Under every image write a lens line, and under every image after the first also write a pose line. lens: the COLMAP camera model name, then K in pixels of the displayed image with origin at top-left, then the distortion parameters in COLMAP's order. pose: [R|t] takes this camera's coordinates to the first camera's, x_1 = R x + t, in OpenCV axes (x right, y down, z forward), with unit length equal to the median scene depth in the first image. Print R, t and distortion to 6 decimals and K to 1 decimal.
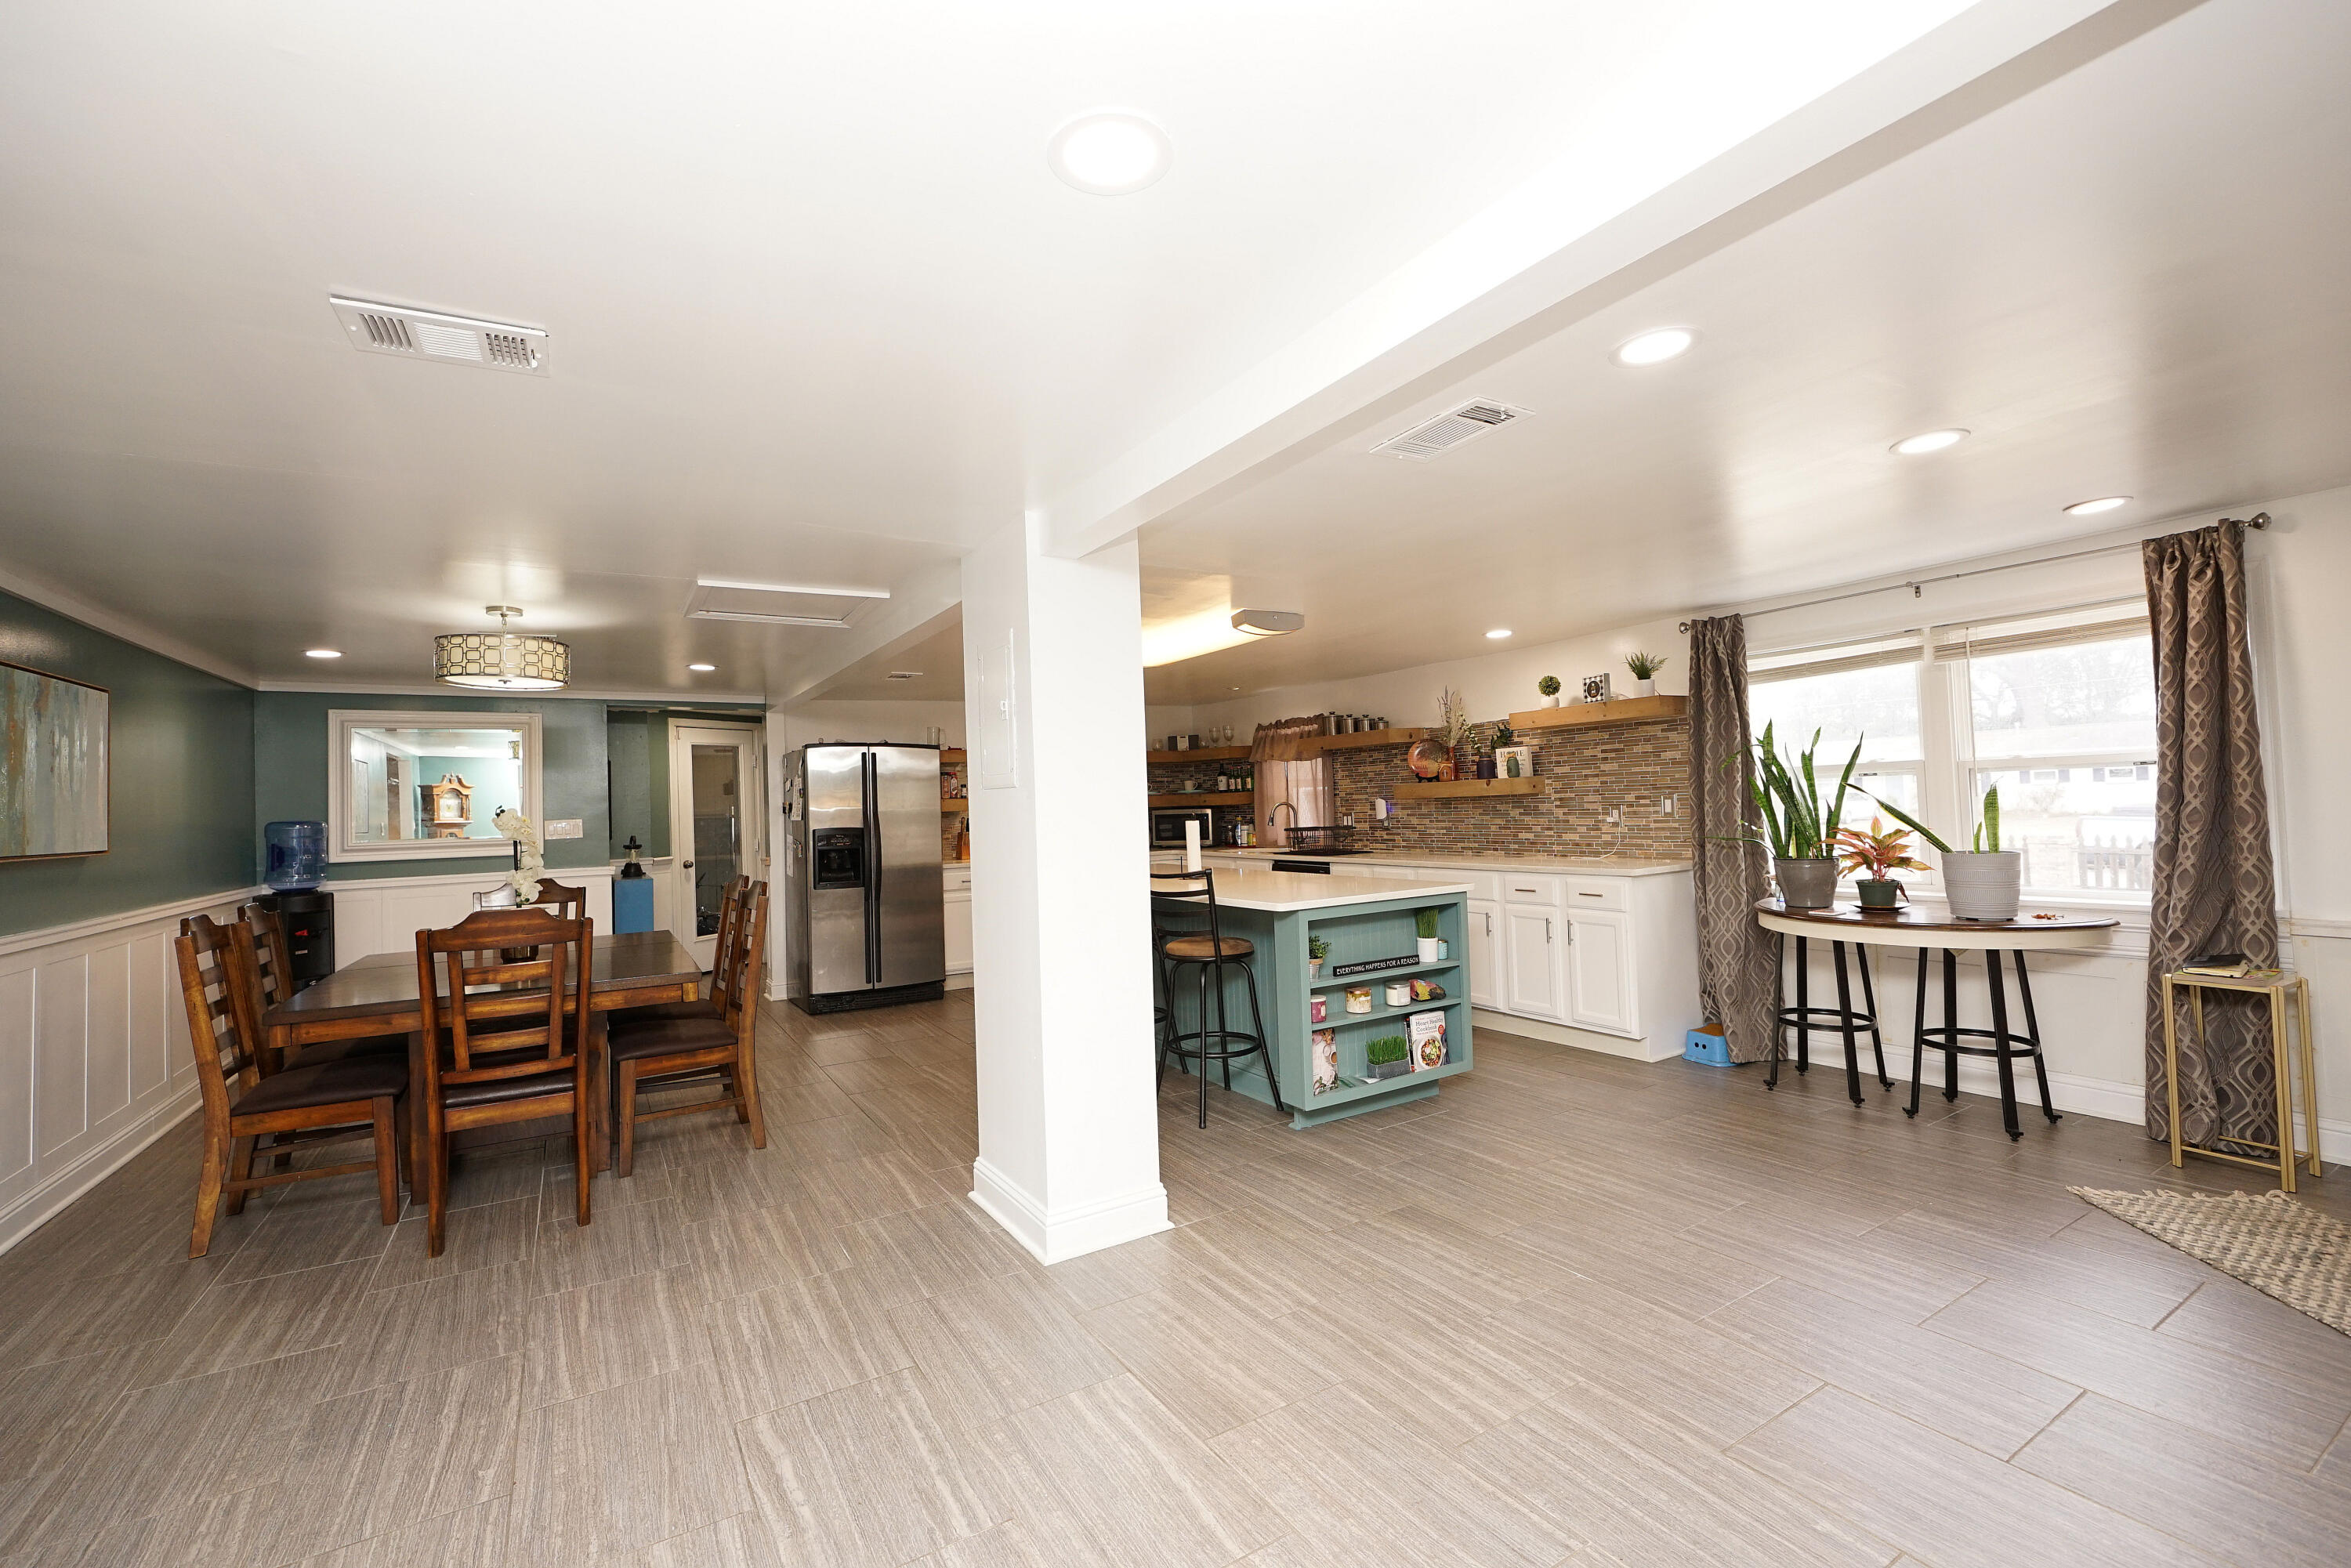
lens RADIAL K [[984.5, 0, 1151.8], [0, 984.5, 775.1], [0, 0, 1]] dist [-0.012019, 0.003319]
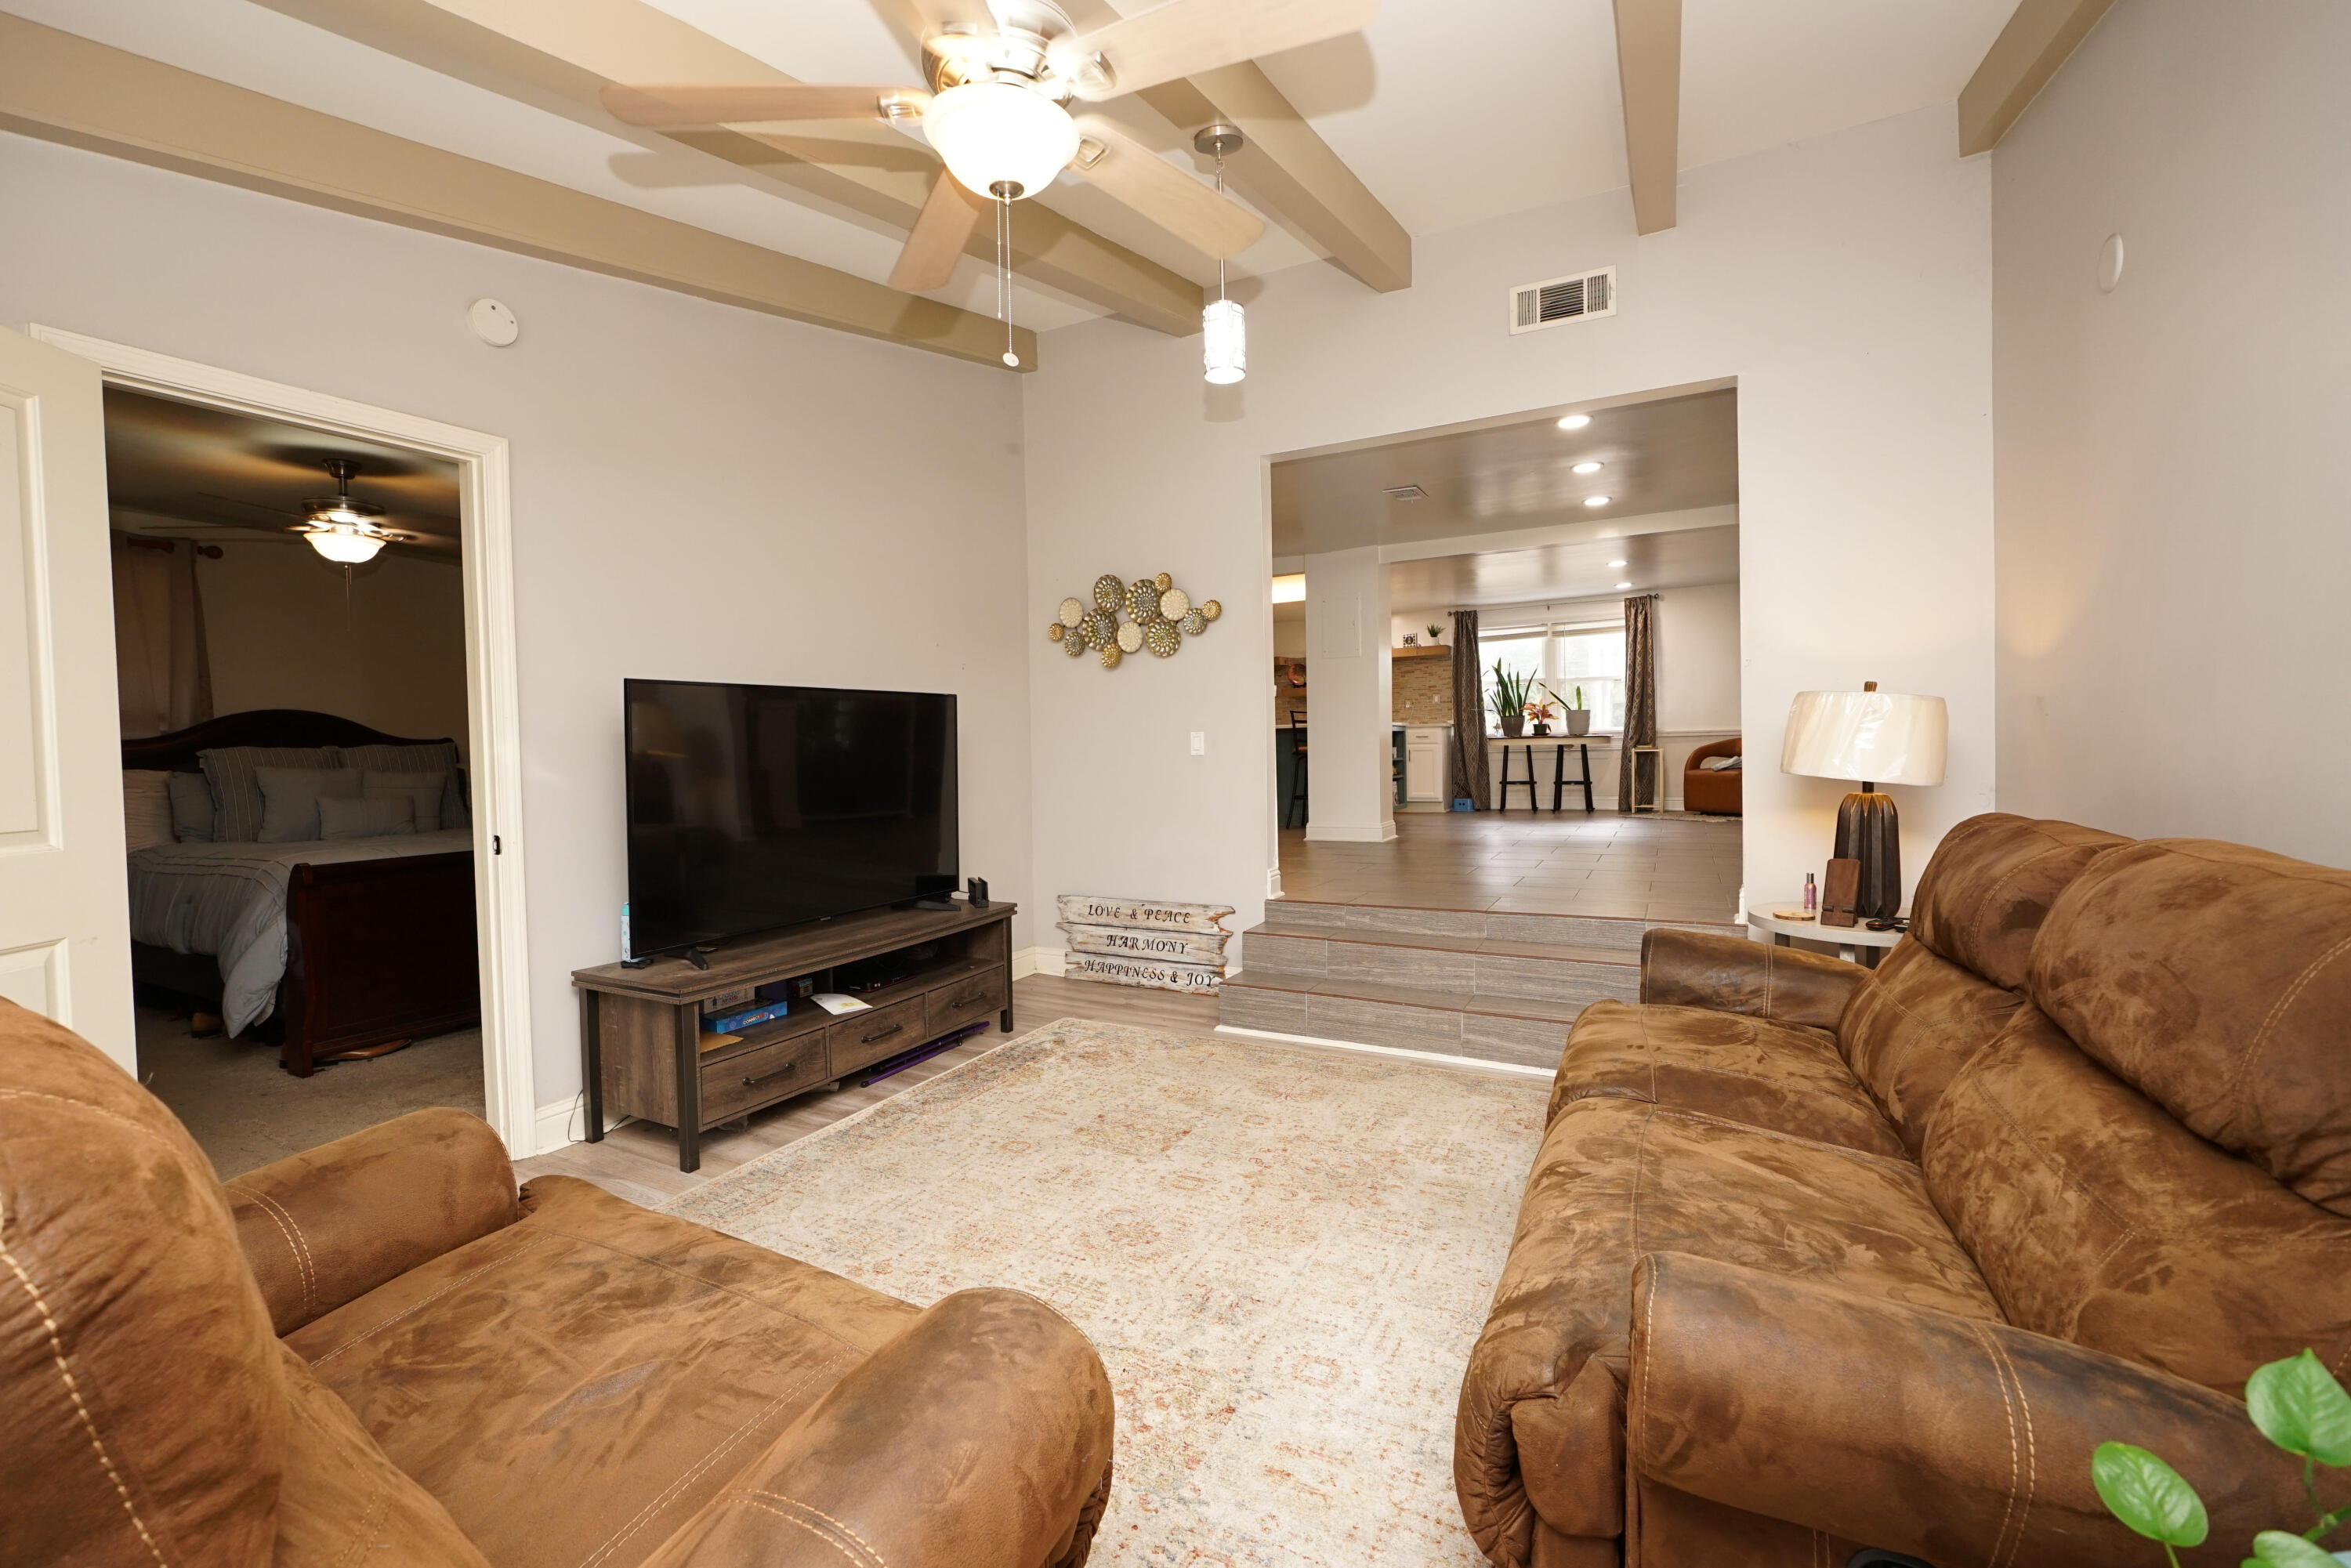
lens RADIAL K [[973.2, 0, 1141.9], [0, 973.2, 774.2], [0, 0, 1]] dist [-0.011543, 0.000093]
pose [[0.861416, 0.005466, 0.507871, -1.018040], [-0.027596, 0.998969, 0.036055, 0.128992], [-0.507150, -0.045074, 0.860678, -0.456447]]
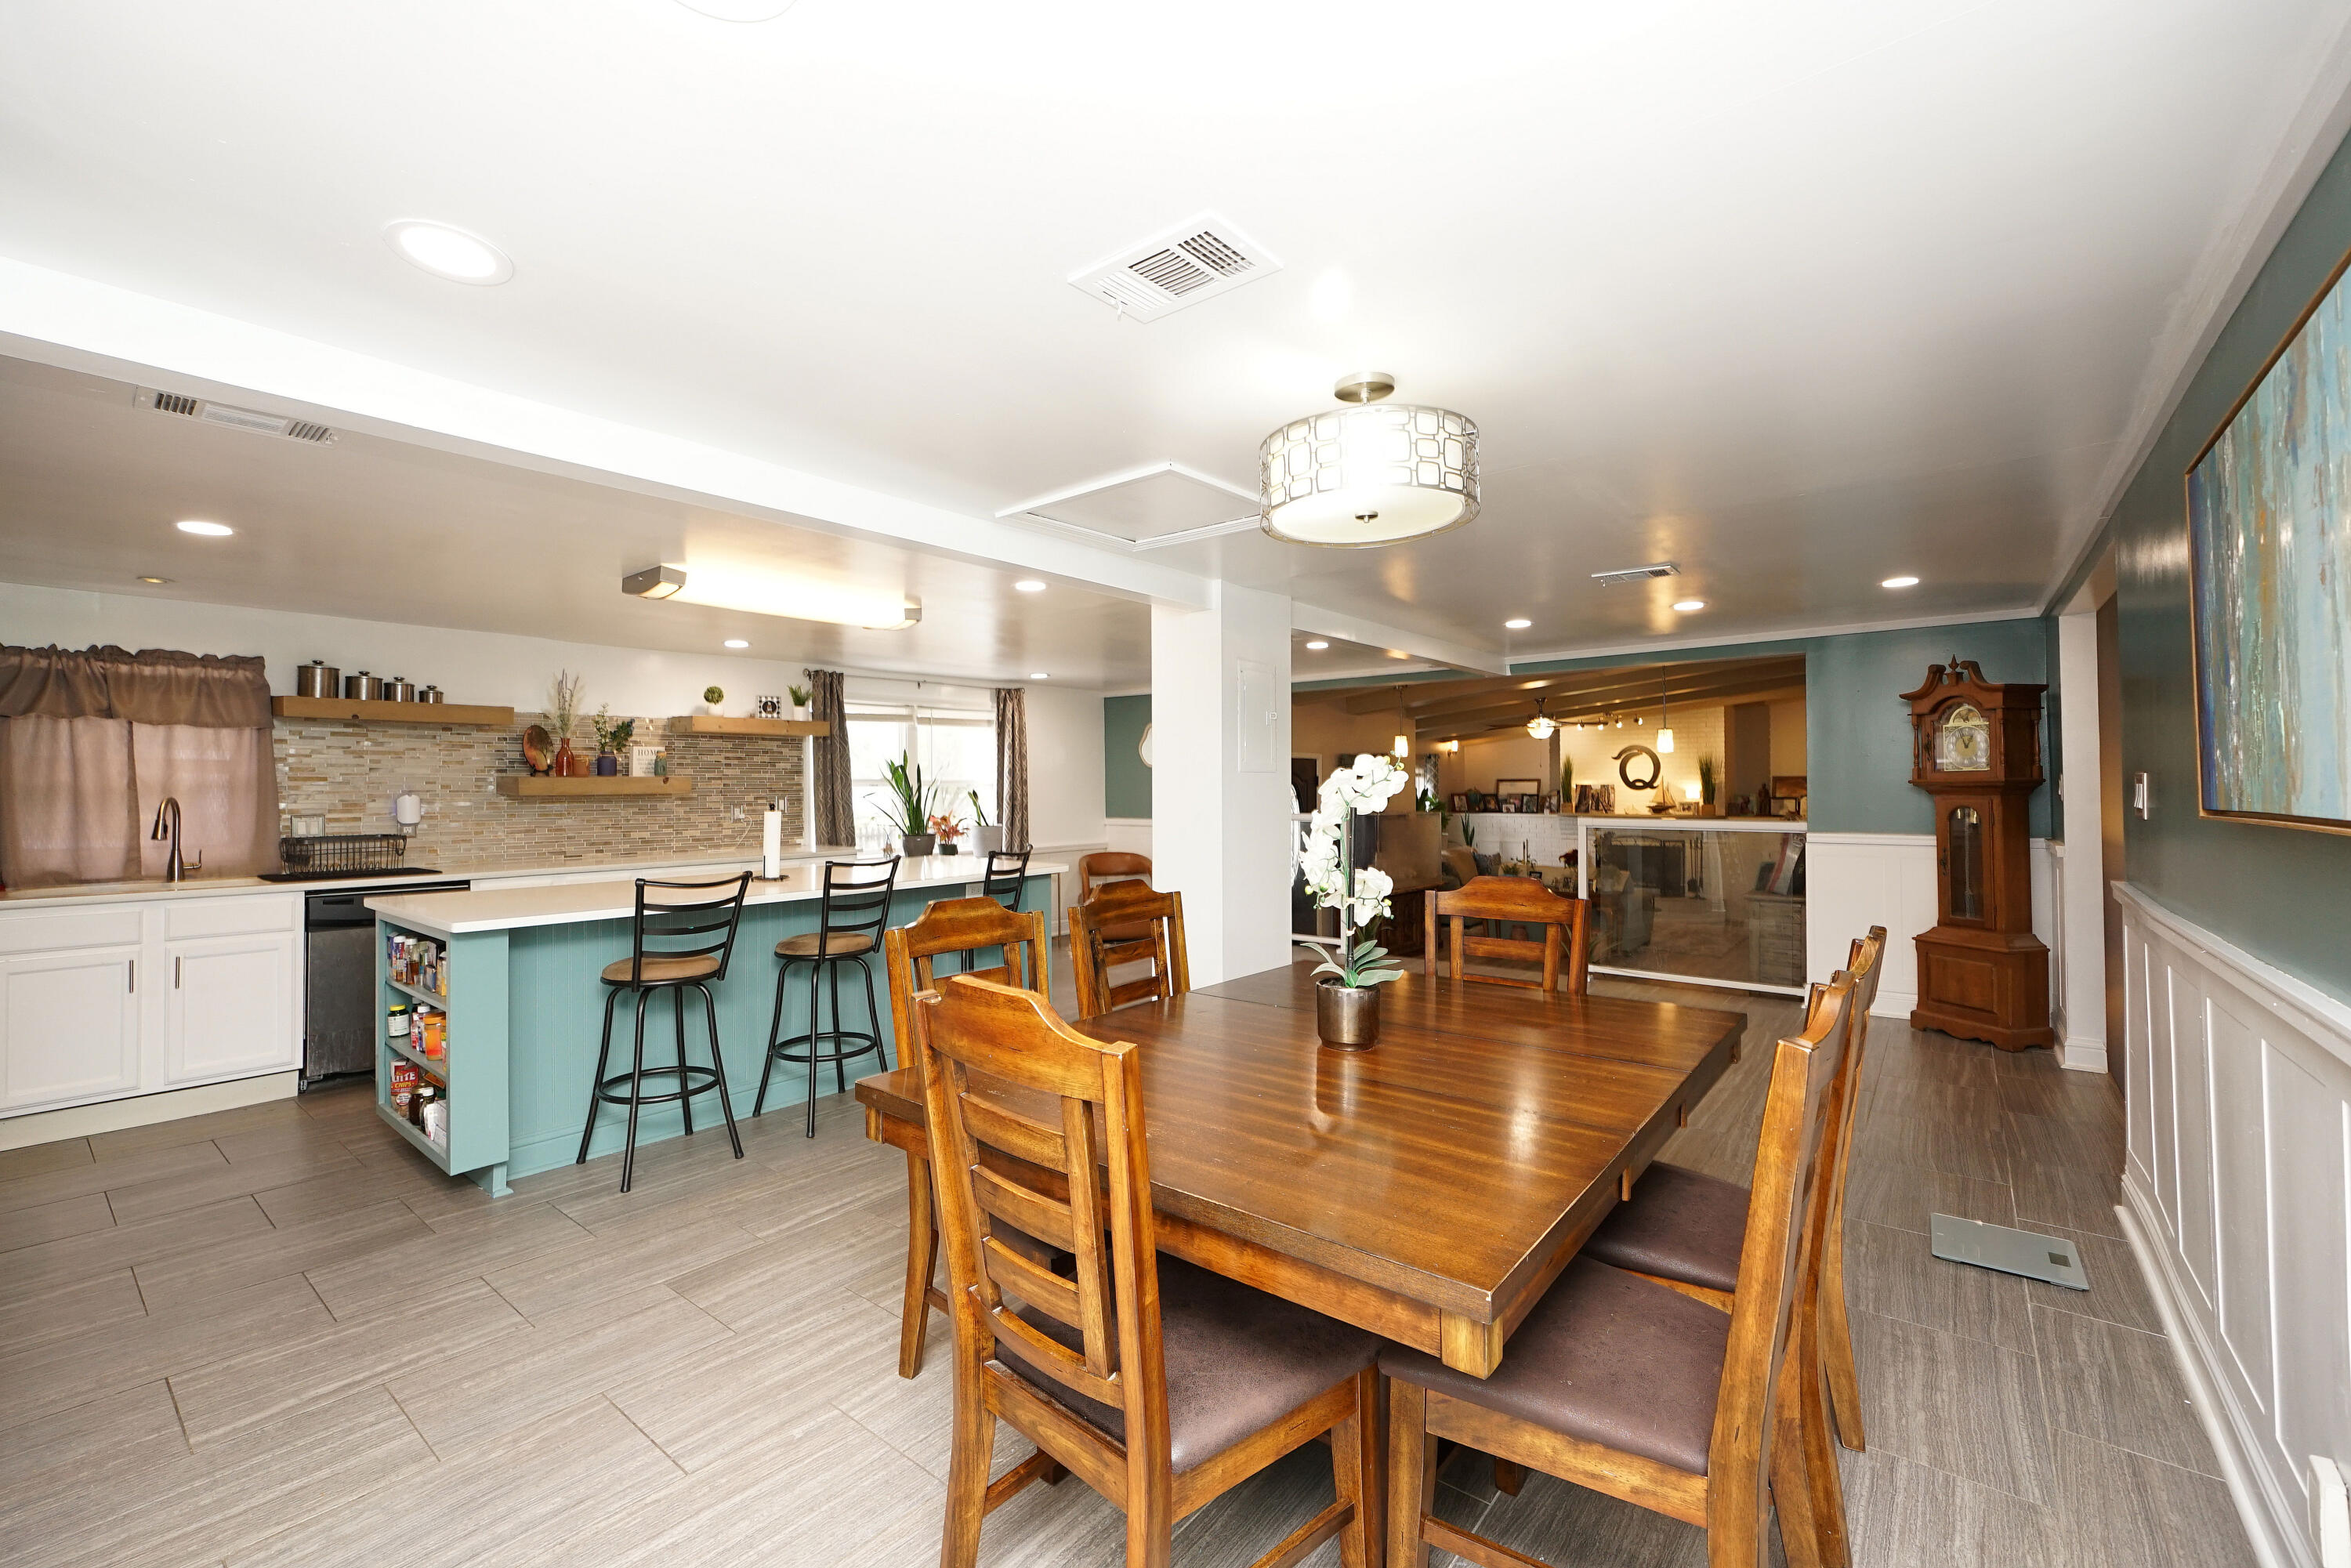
lens RADIAL K [[984.5, 0, 1151.8], [0, 984.5, 775.1], [0, 0, 1]] dist [-0.012019, 0.003319]
pose [[-0.338653, 0.047252, 0.939724, -0.805318], [-0.010231, 0.998494, -0.053894, 0.053882], [-0.940856, -0.027866, -0.337660, 0.919508]]
